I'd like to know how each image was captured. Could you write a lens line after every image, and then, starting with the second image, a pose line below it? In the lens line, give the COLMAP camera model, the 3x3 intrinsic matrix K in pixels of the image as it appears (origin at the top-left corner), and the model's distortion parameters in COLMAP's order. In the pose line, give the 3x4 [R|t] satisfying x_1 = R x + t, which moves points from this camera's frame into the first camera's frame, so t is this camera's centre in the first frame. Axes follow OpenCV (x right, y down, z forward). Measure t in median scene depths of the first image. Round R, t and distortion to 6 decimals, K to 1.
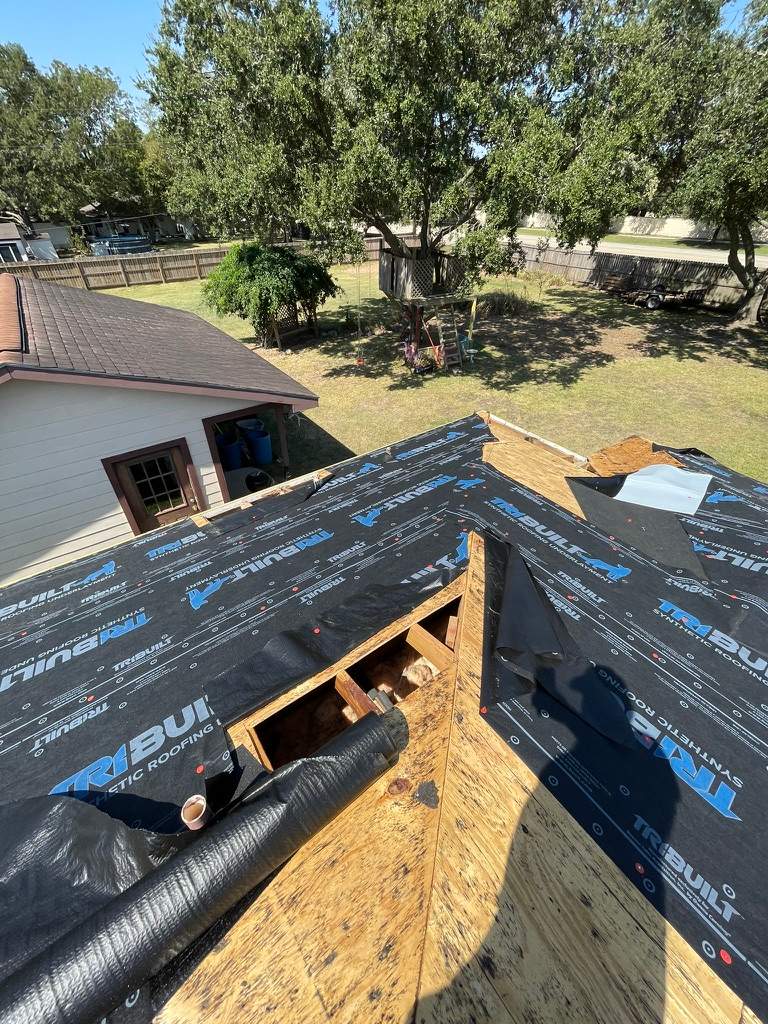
lens RADIAL K [[401.4, 0, 384.0], [0, 401.4, 512.0], [0, 0, 1]] dist [-0.008862, 0.000218]
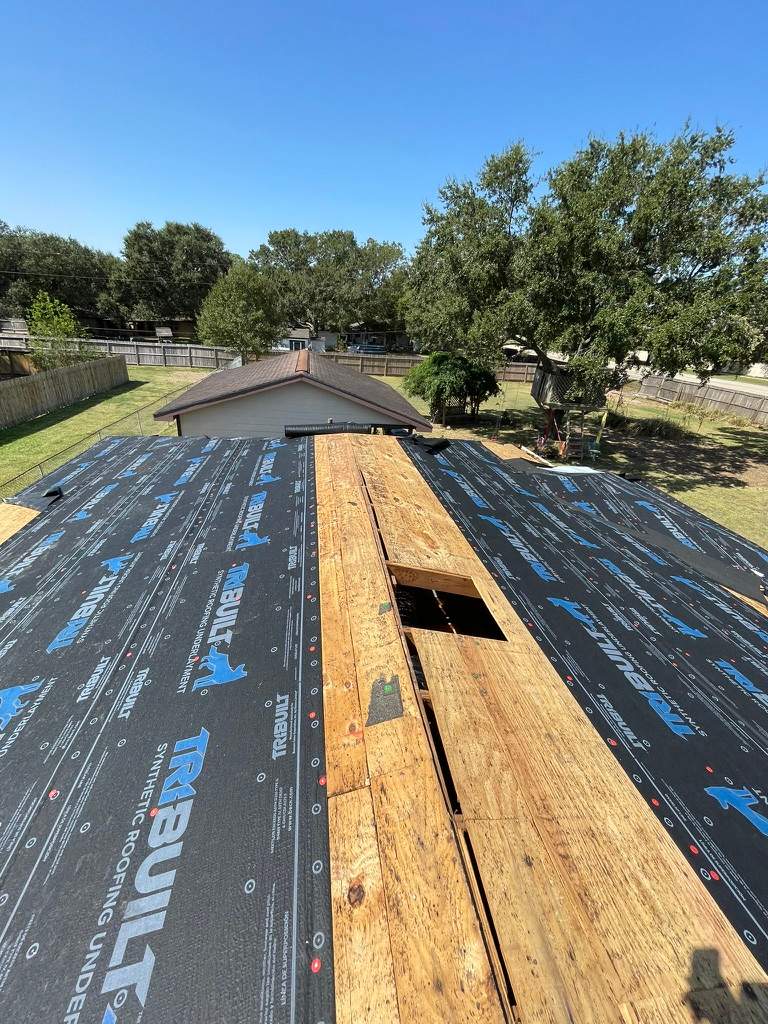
lens RADIAL K [[401.4, 0, 384.0], [0, 401.4, 512.0], [0, 0, 1]] dist [-0.008862, 0.000218]
pose [[0.889163, 0.248397, -0.384302, 0.147115], [-0.332144, 0.928030, -0.168645, 0.148403], [0.314753, 0.277596, 0.907673, -0.186627]]
